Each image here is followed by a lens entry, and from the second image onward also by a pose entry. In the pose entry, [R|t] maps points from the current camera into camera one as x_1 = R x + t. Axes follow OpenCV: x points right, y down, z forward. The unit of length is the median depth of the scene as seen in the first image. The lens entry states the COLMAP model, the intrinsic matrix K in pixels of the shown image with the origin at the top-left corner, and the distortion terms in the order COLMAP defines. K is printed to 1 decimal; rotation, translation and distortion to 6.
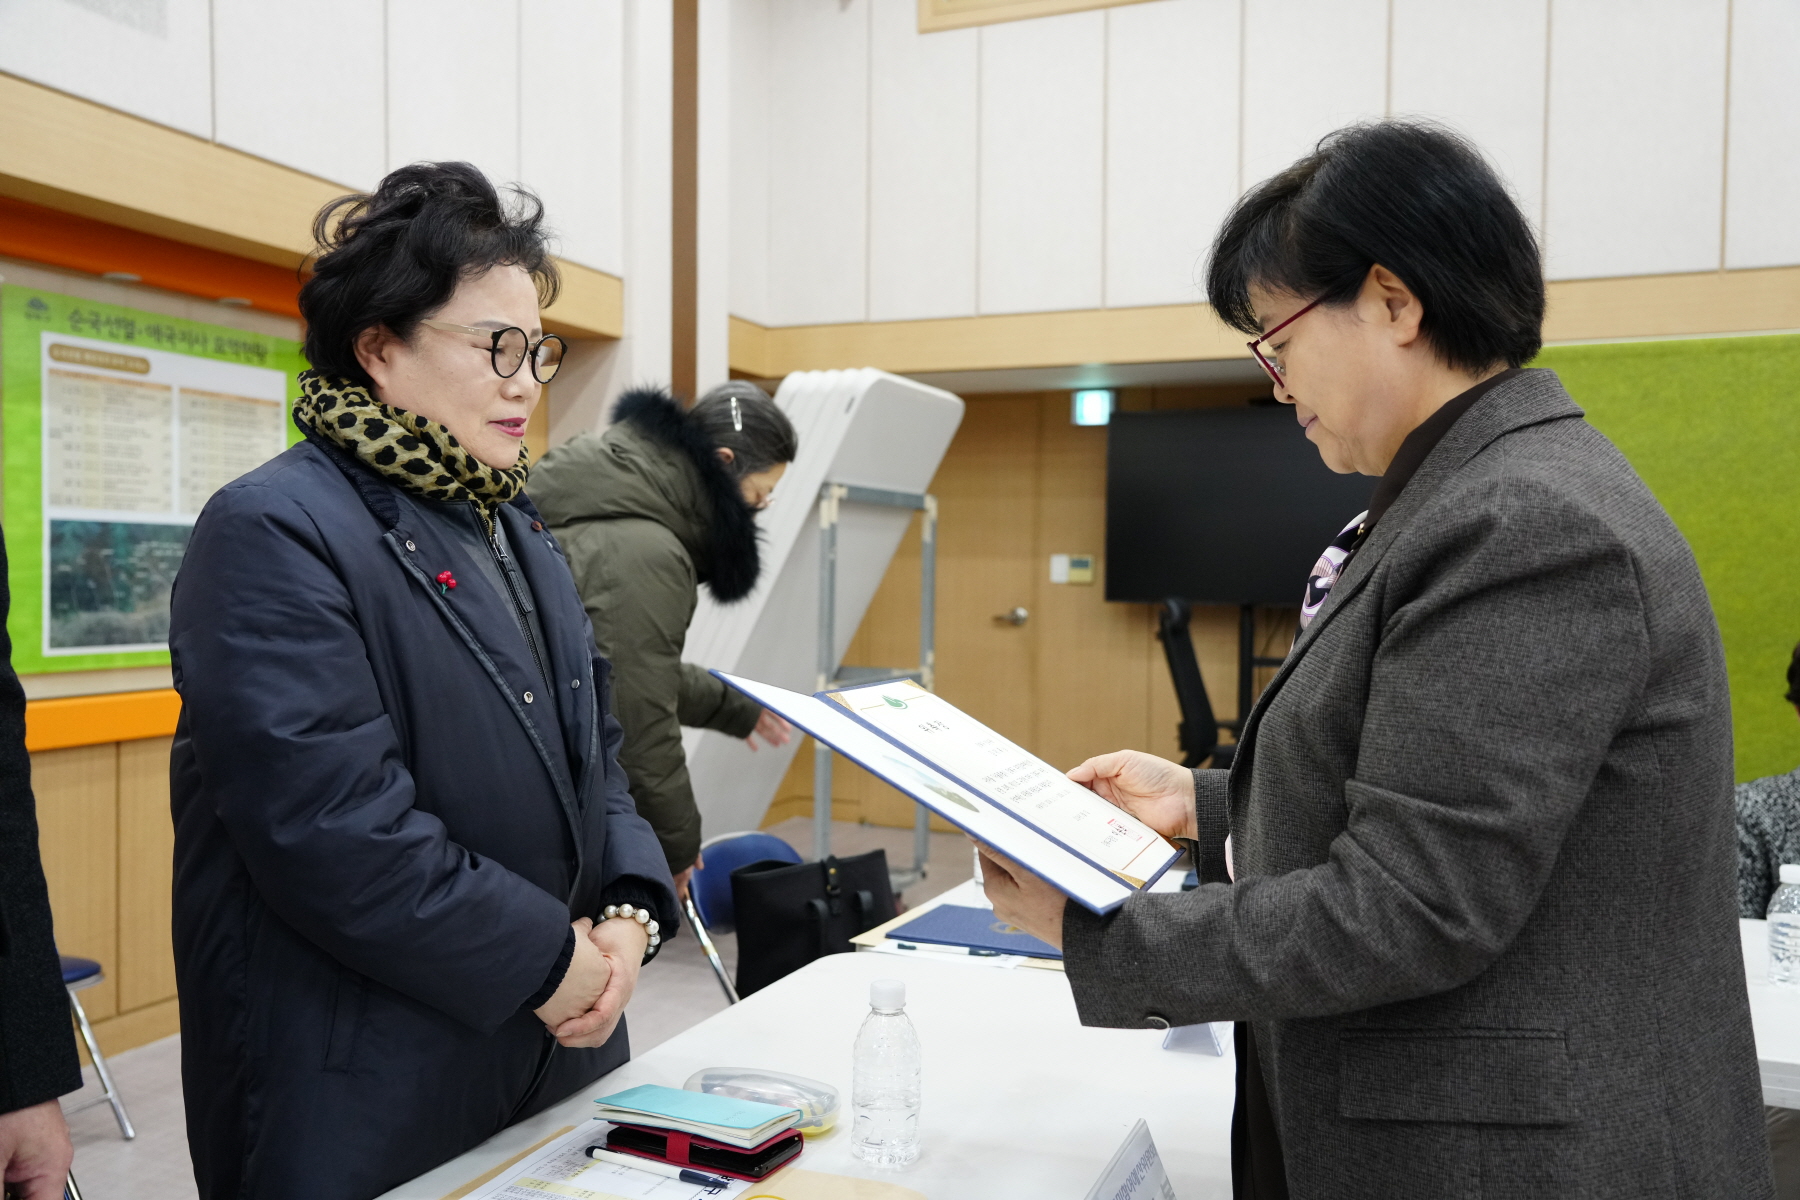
lens RADIAL K [[1472.9, 0, 906.2], [0, 1472.9, 600.1], [0, 0, 1]] dist [0.010194, 0.005379]
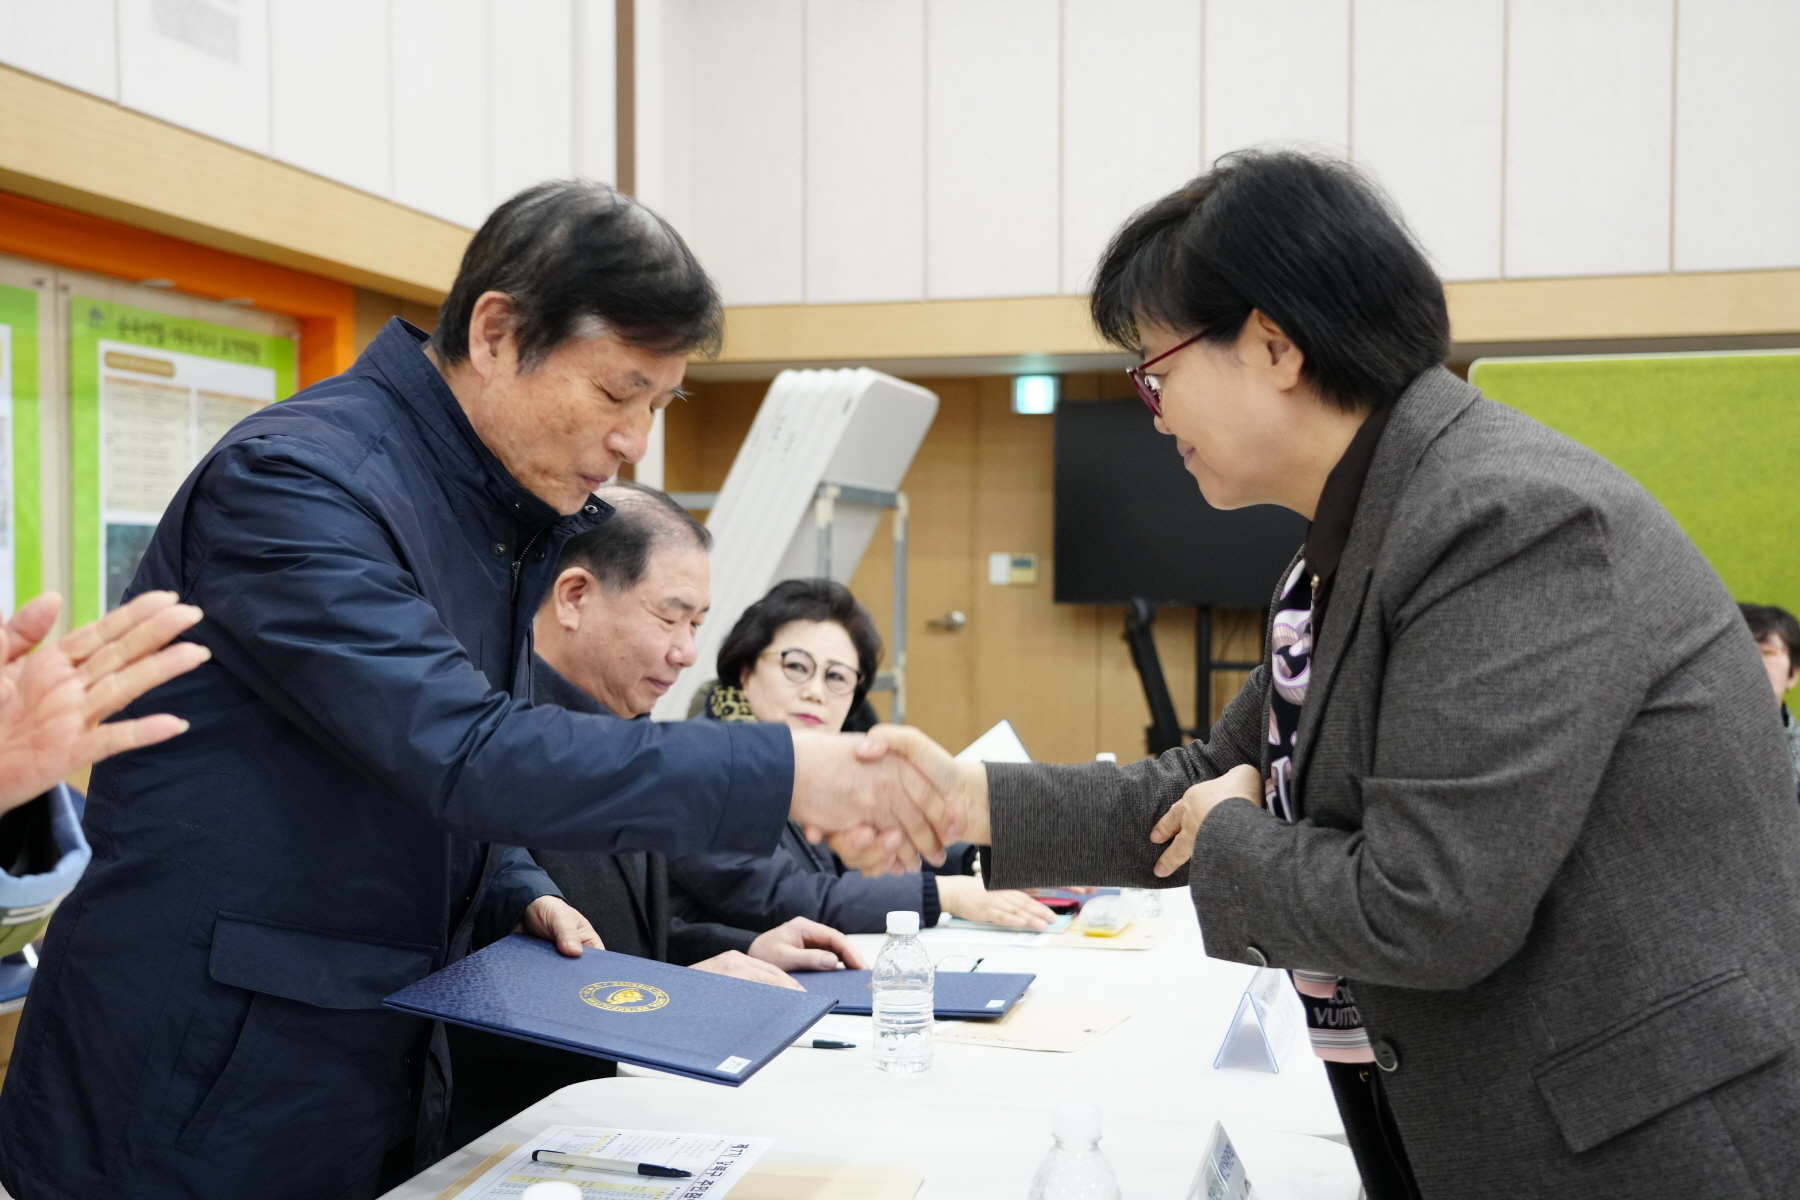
lens RADIAL K [[1937.0, 0, 900.0], [0, 1937.0, 600.0], [0, 0, 1]] dist [0.017945, 0.024488]
pose [[0.994314, -0.006987, 0.106258, -0.146114], [0.007791, 0.999944, -0.007158, 0.010760], [-0.106202, 0.007945, 0.994313, -0.330311]]
